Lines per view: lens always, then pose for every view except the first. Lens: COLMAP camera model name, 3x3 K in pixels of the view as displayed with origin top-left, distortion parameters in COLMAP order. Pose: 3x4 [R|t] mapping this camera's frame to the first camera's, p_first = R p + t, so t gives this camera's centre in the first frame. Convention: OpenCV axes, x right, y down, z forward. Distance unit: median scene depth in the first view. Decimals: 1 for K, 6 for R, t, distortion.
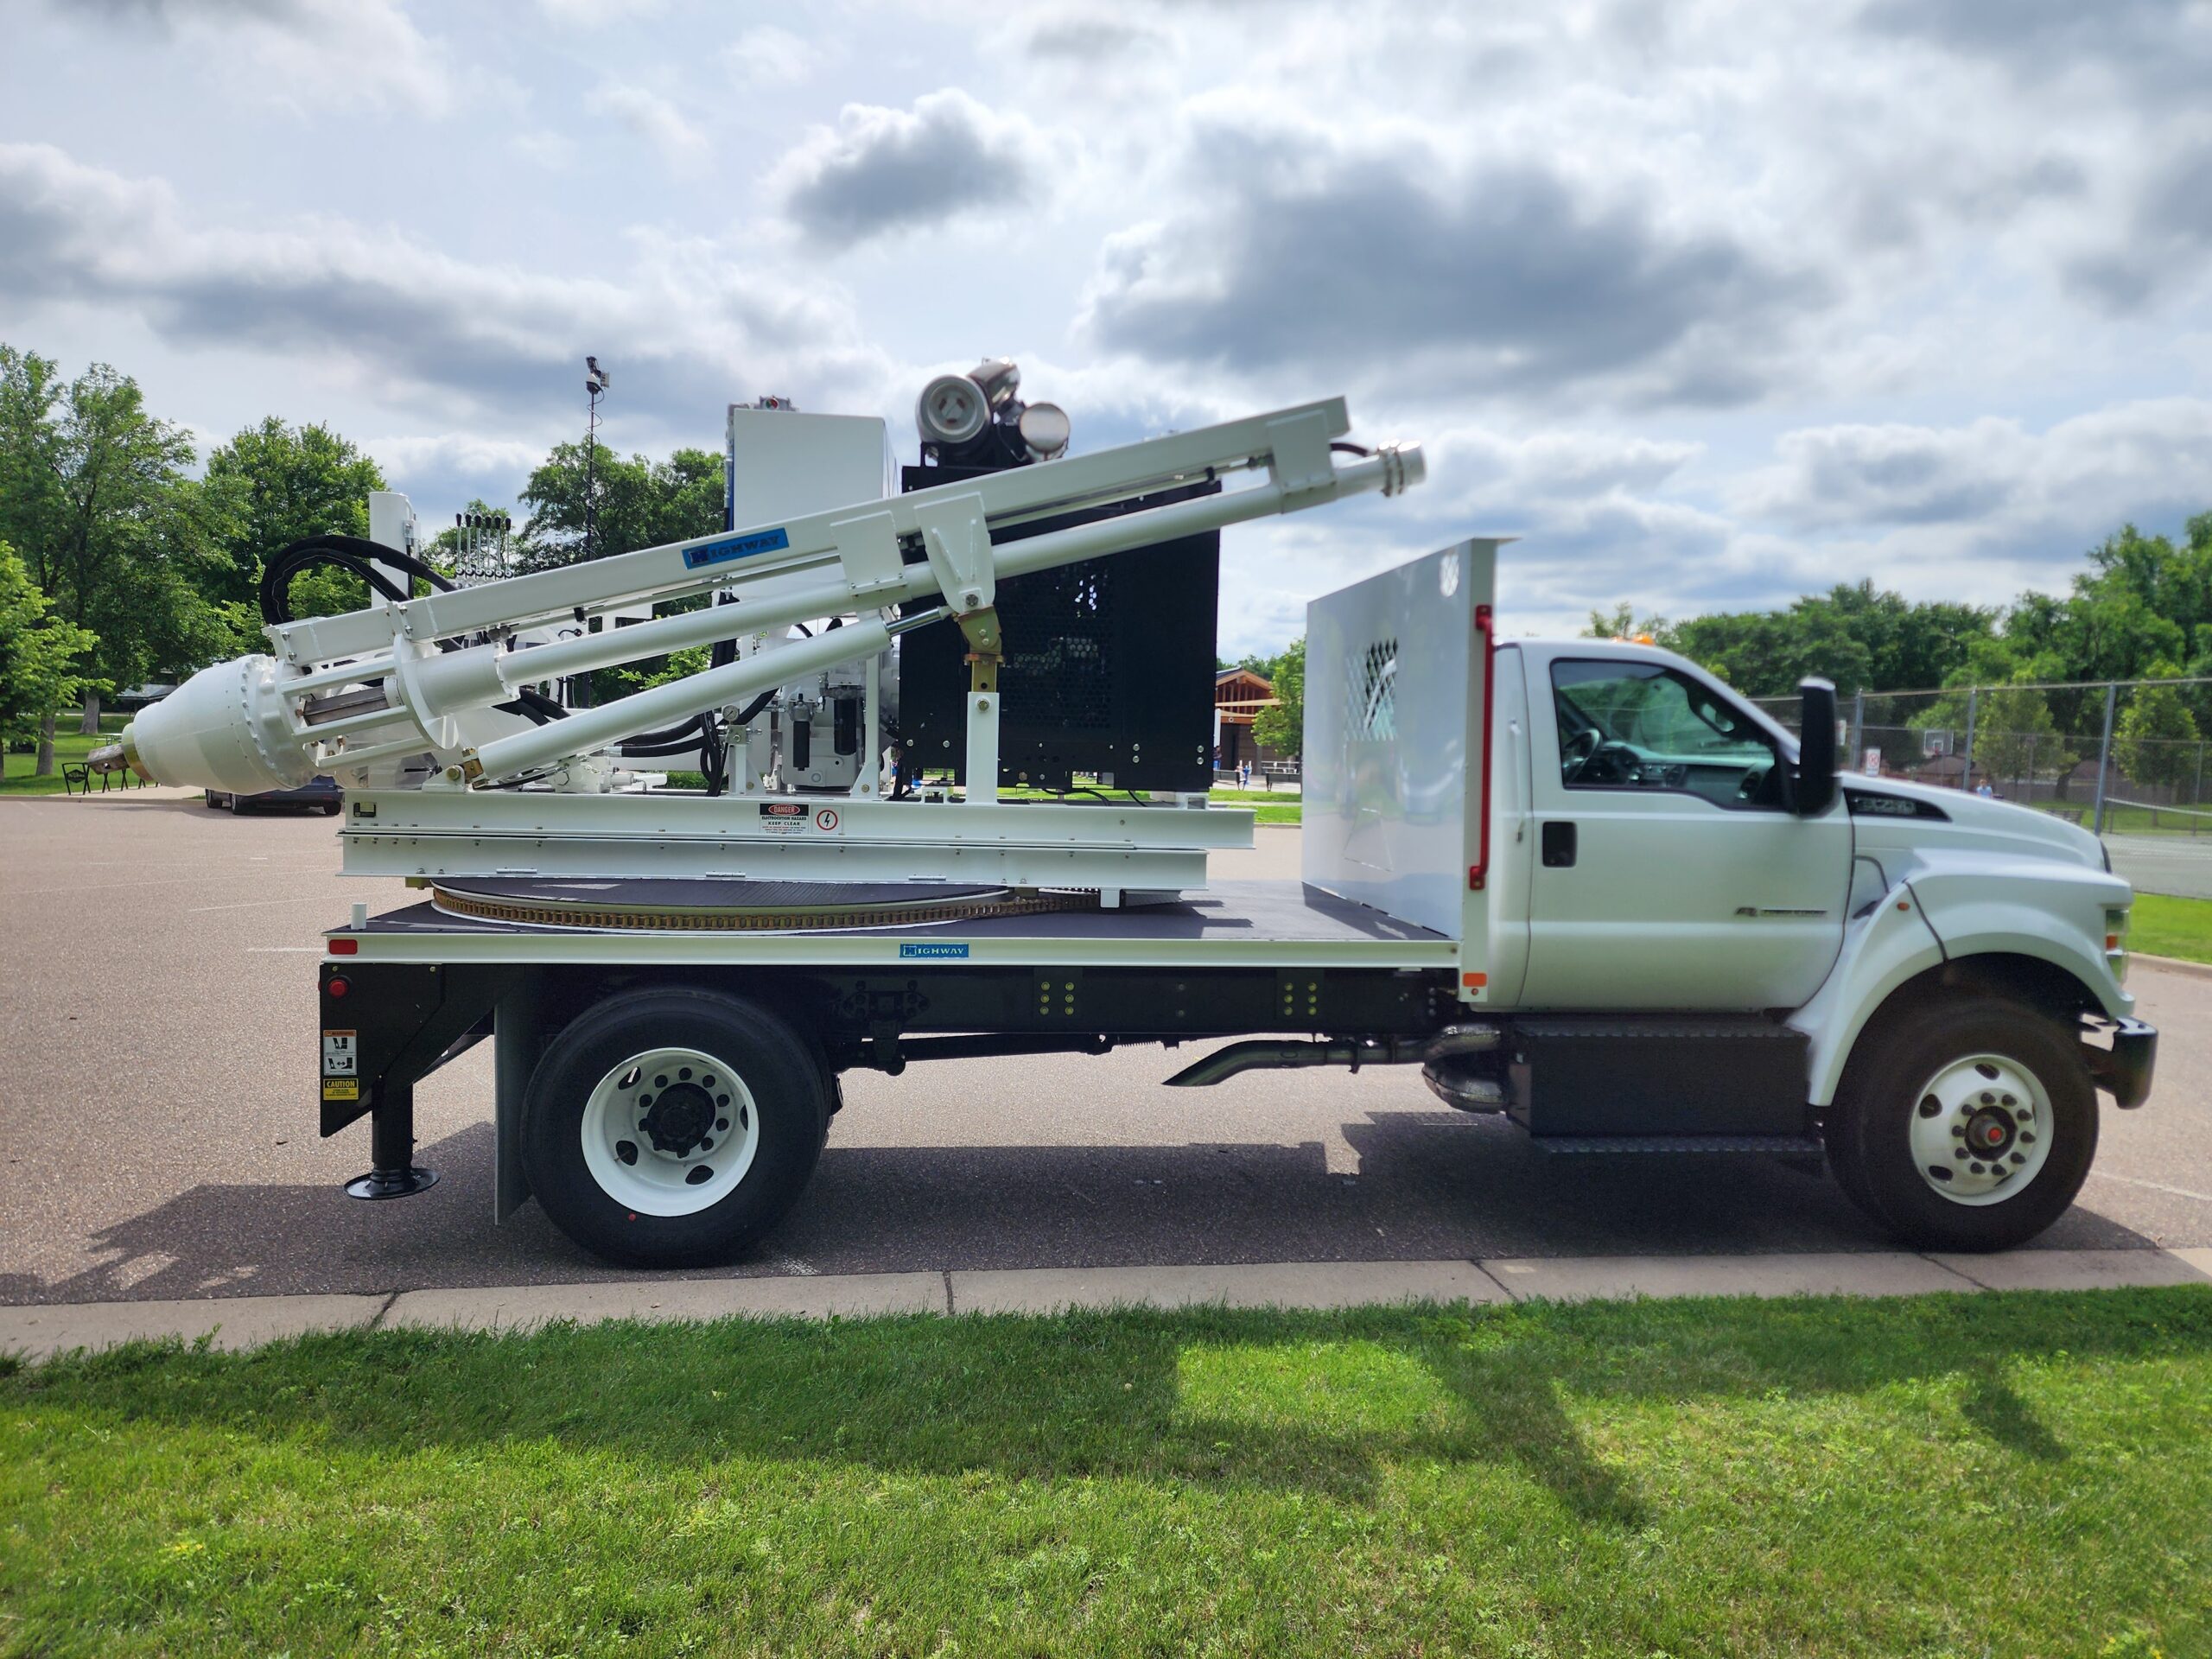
lens RADIAL K [[1452.3, 0, 1106.0], [0, 1452.3, 829.5], [0, 0, 1]] dist [0.110807, -0.095523]
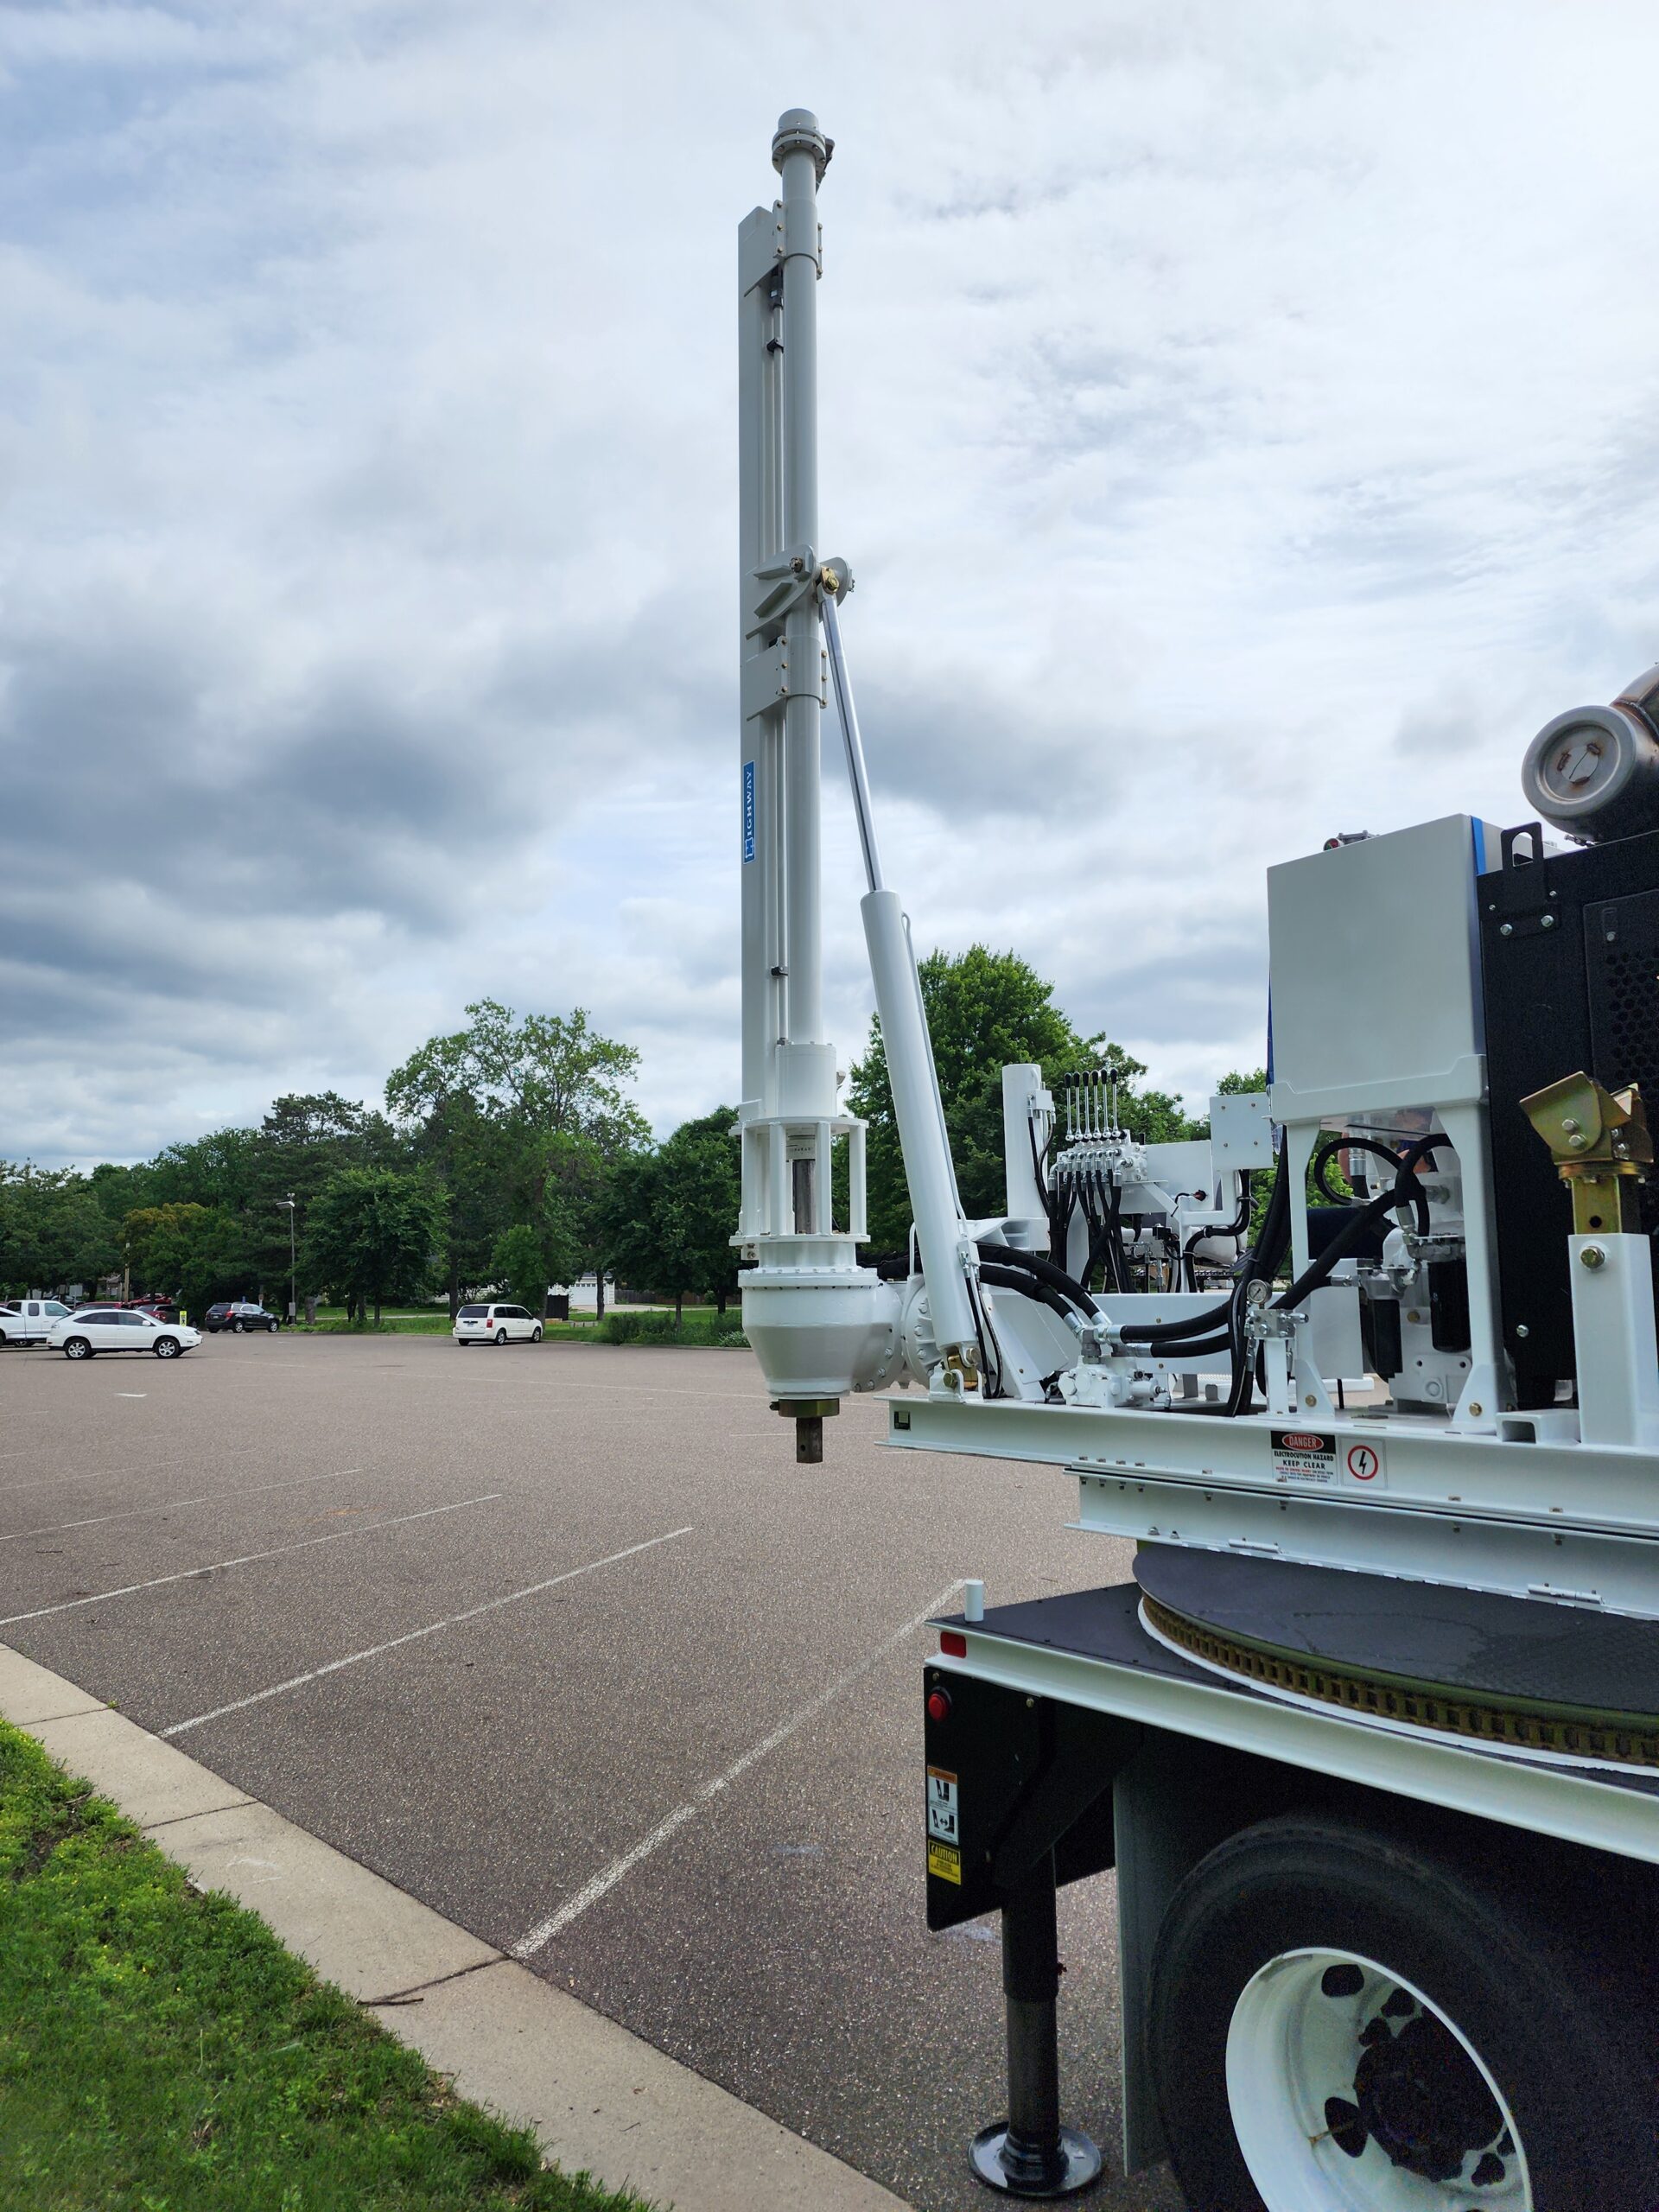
lens RADIAL K [[1452.3, 0, 788.4], [0, 1452.3, 1104.2], [0, 0, 1]] dist [0.110807, -0.095523]
pose [[0.519484, -0.150646, -0.841096, 0.066161], [-0.021552, 0.981713, -0.189143, -0.033608], [0.854208, 0.116384, 0.506738, 0.528453]]
